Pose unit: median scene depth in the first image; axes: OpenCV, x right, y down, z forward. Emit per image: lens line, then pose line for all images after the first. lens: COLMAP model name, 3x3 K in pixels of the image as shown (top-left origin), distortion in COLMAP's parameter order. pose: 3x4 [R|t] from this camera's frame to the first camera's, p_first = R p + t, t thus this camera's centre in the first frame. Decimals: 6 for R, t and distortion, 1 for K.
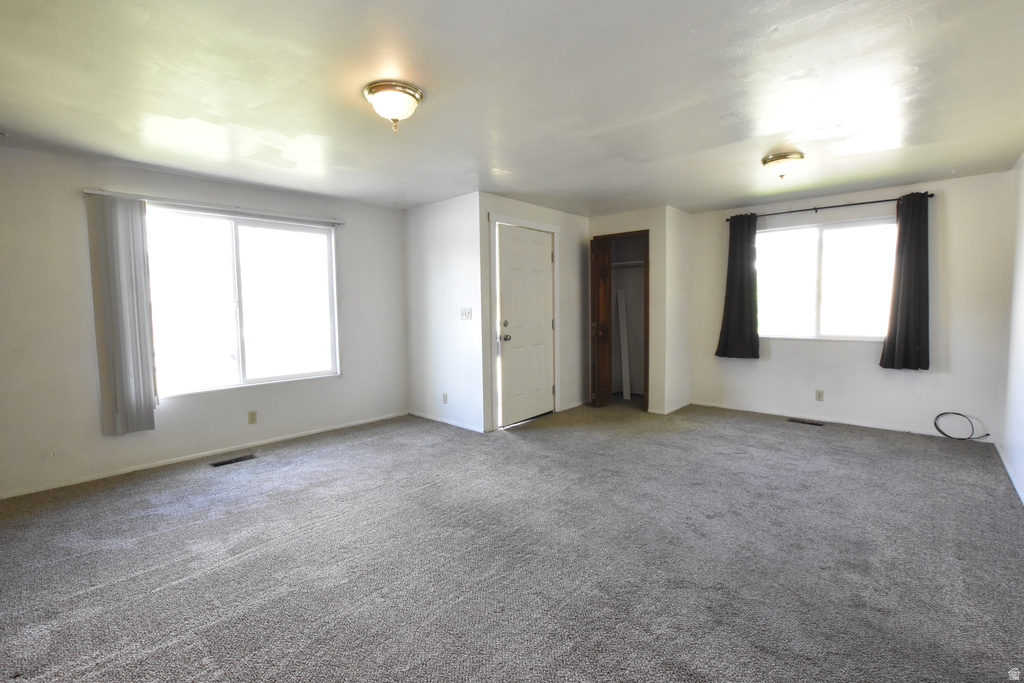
lens RADIAL K [[451.6, 0, 510.3], [0, 451.6, 346.1], [0, 0, 1]] dist [-0.036300, 0.006445]
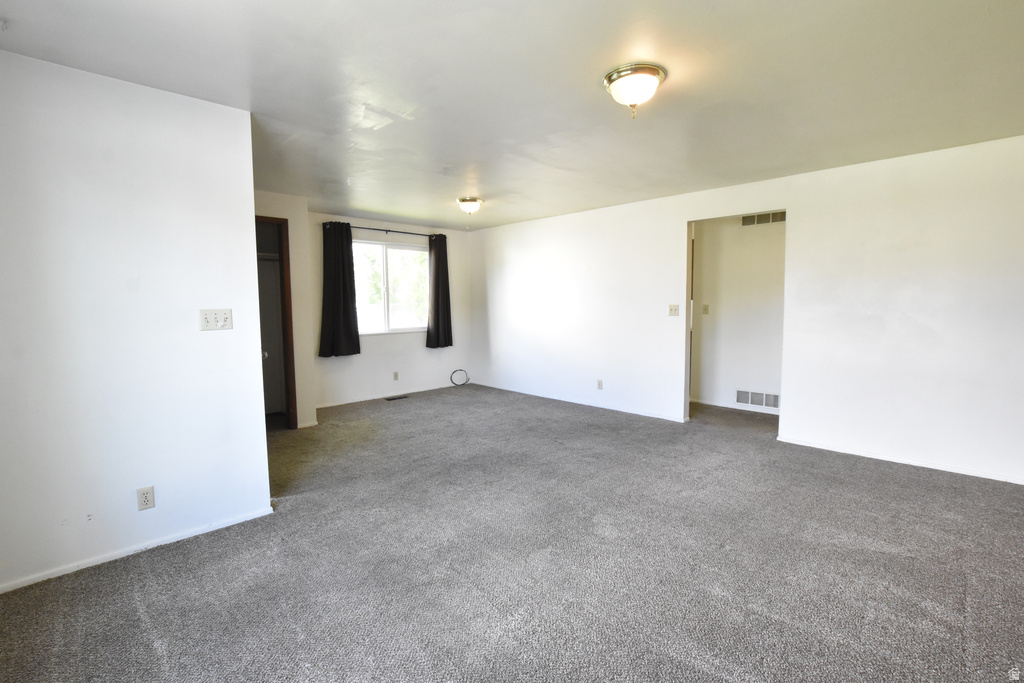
lens RADIAL K [[451.6, 0, 510.9], [0, 451.6, 337.4], [0, 0, 1]] dist [-0.036300, 0.006445]
pose [[0.063527, -0.064310, 0.995906, -0.655885], [0.099273, 0.993379, 0.057815, -0.048977], [-0.993030, 0.095194, 0.069491, 0.642431]]
